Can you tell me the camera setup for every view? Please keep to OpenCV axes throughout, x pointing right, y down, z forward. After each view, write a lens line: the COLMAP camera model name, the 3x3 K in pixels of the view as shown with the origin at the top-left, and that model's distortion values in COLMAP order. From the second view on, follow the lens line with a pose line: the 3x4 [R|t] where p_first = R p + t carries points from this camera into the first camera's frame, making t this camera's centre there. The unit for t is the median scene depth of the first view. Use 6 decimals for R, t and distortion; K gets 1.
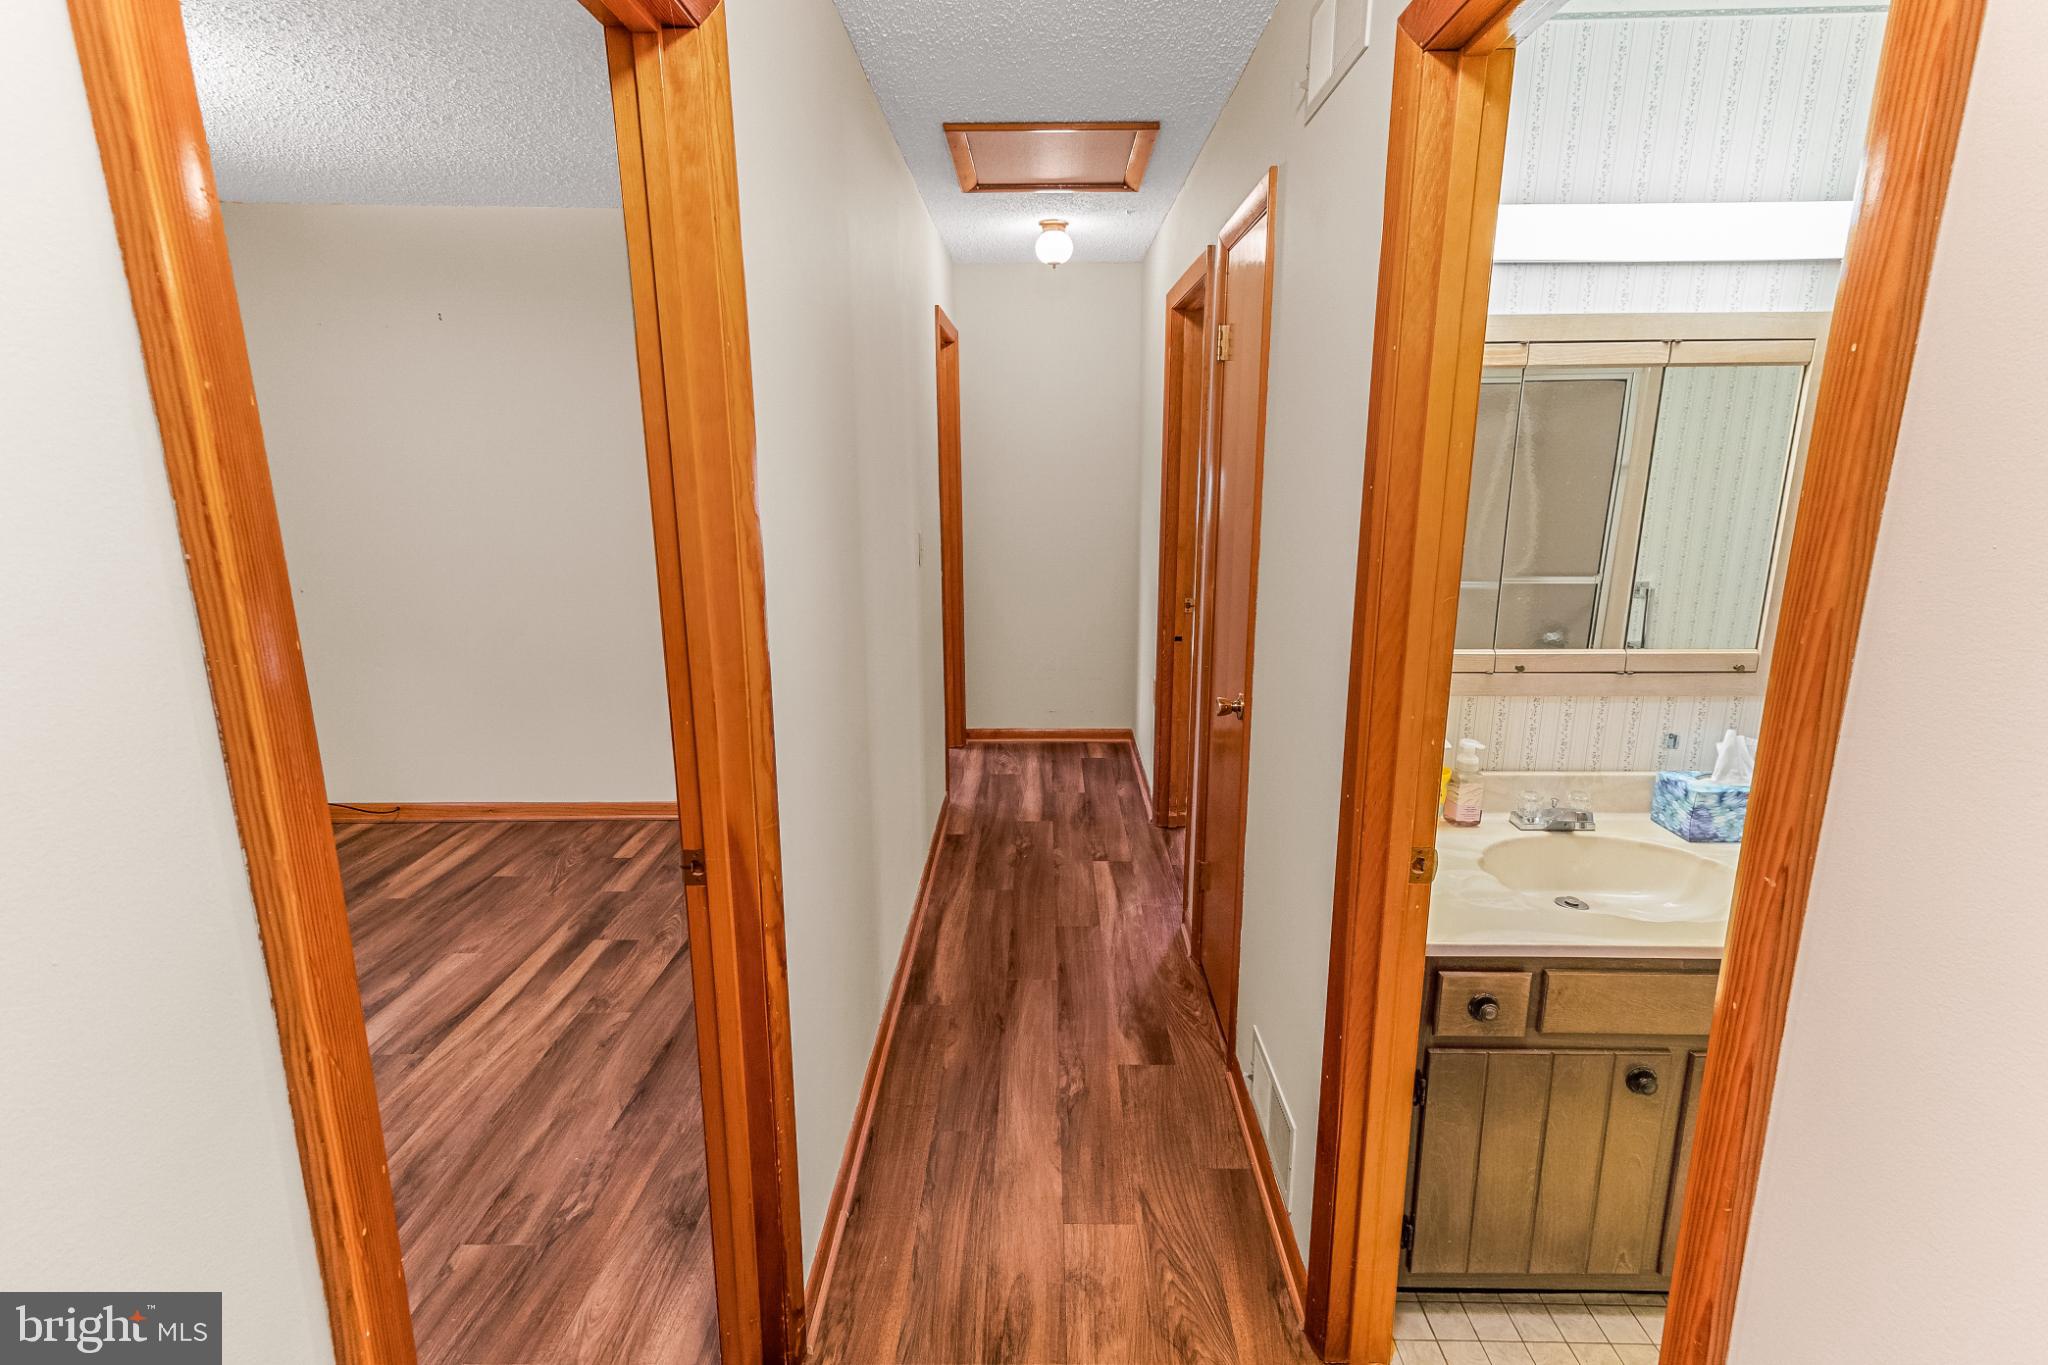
lens RADIAL K [[939.5, 0, 1036.2], [0, 939.5, 664.8], [0, 0, 1]] dist [0.021551, 0.001239]
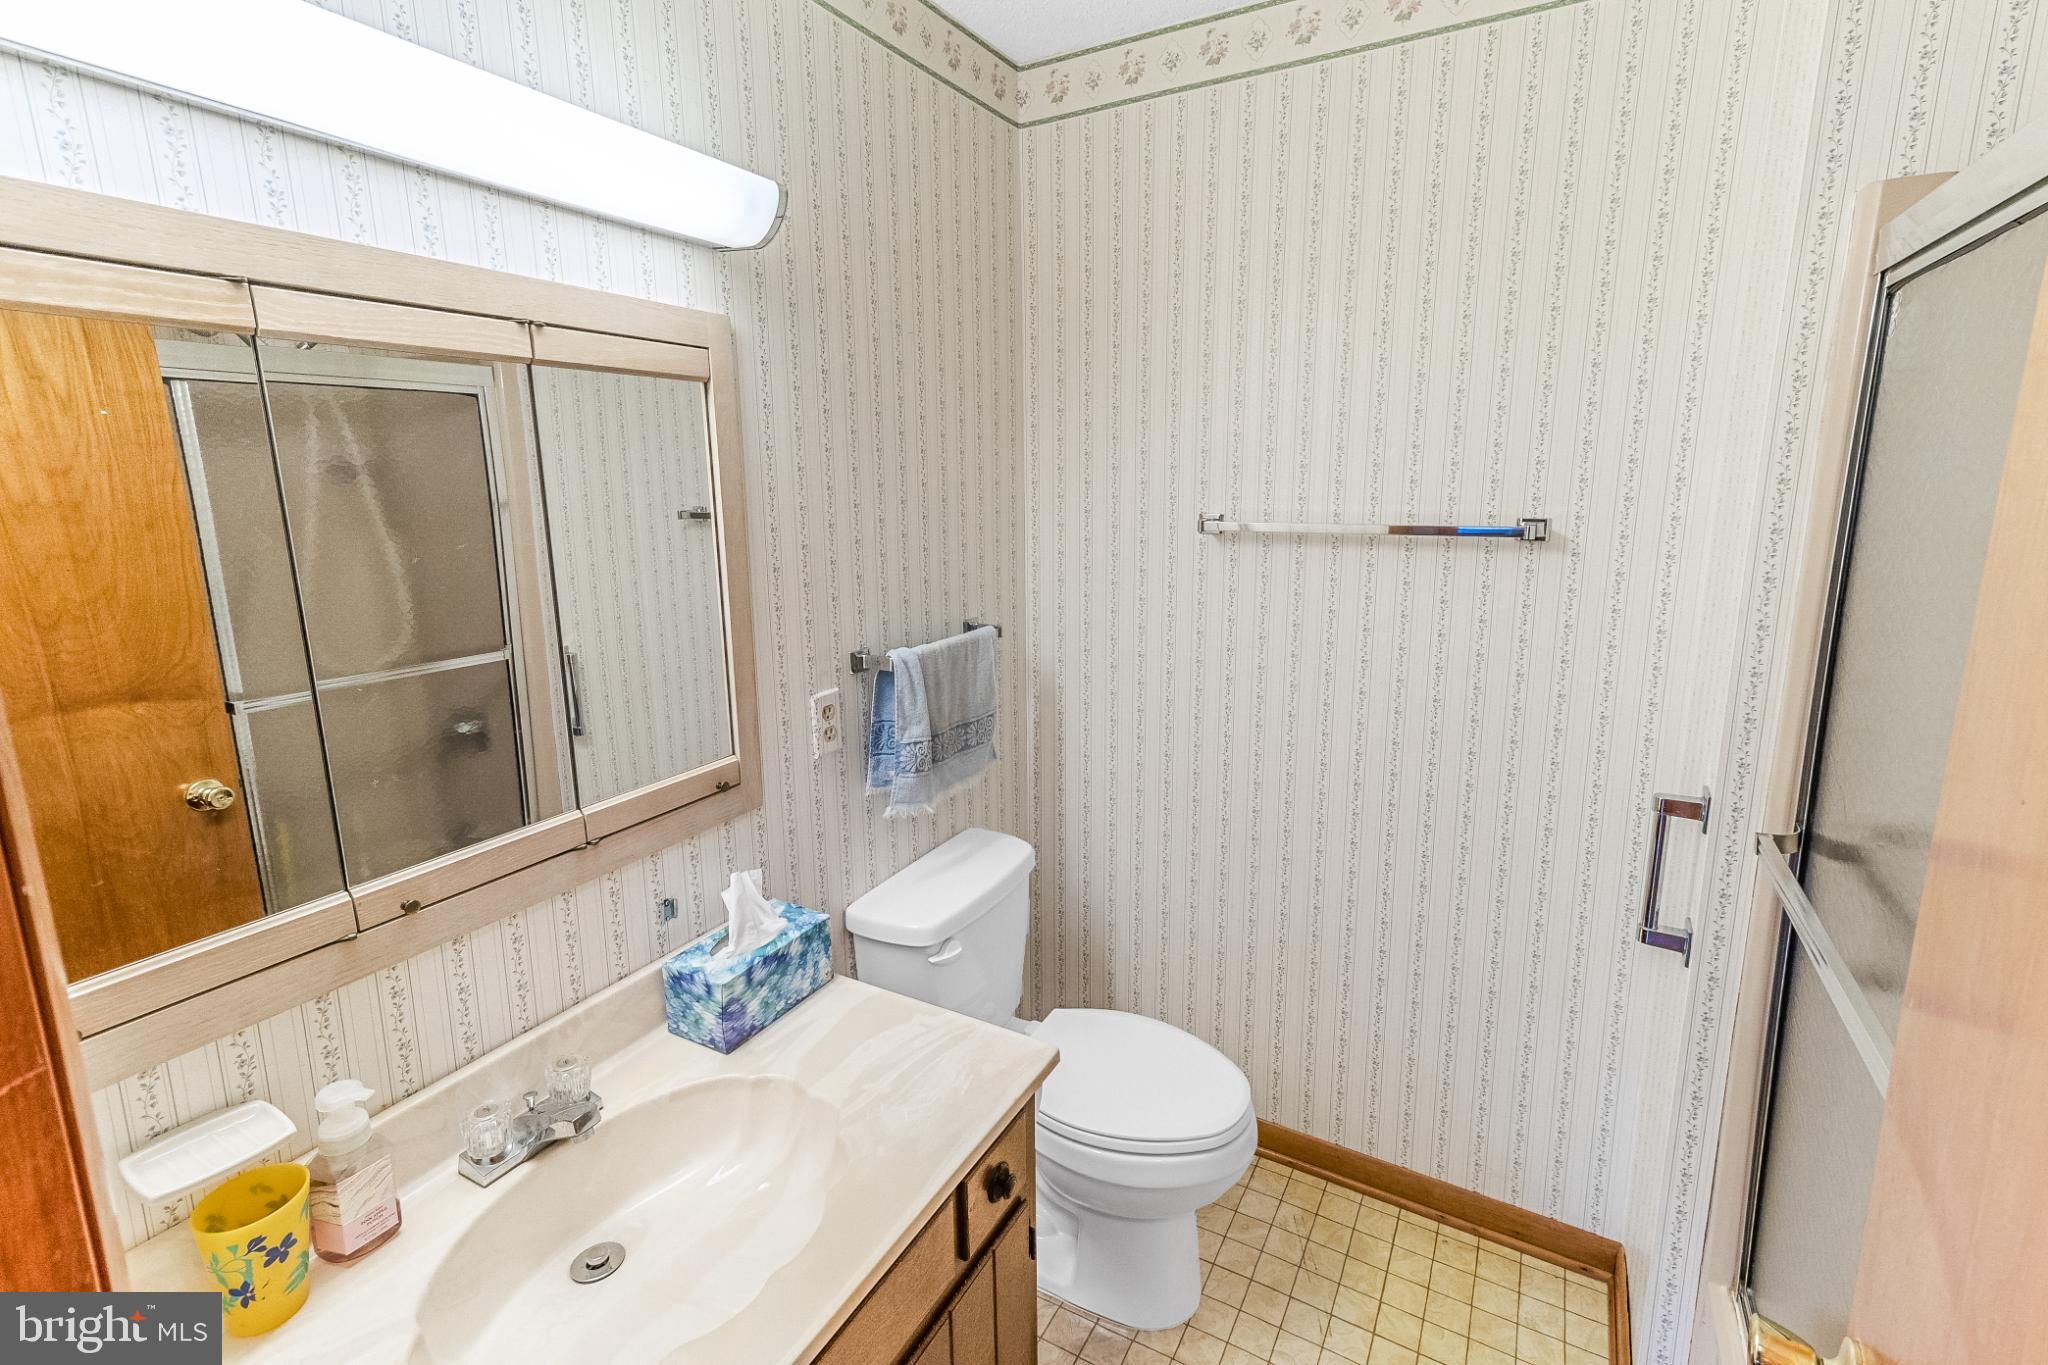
lens RADIAL K [[939.5, 0, 1029.2], [0, 939.5, 661.4], [0, 0, 1]] dist [0.021551, 0.001239]
pose [[0.498739, -0.172865, 0.849339, 0.243479], [0.195938, 0.977029, 0.083797, -0.102435], [-0.844315, 0.124625, 0.521153, 0.390847]]
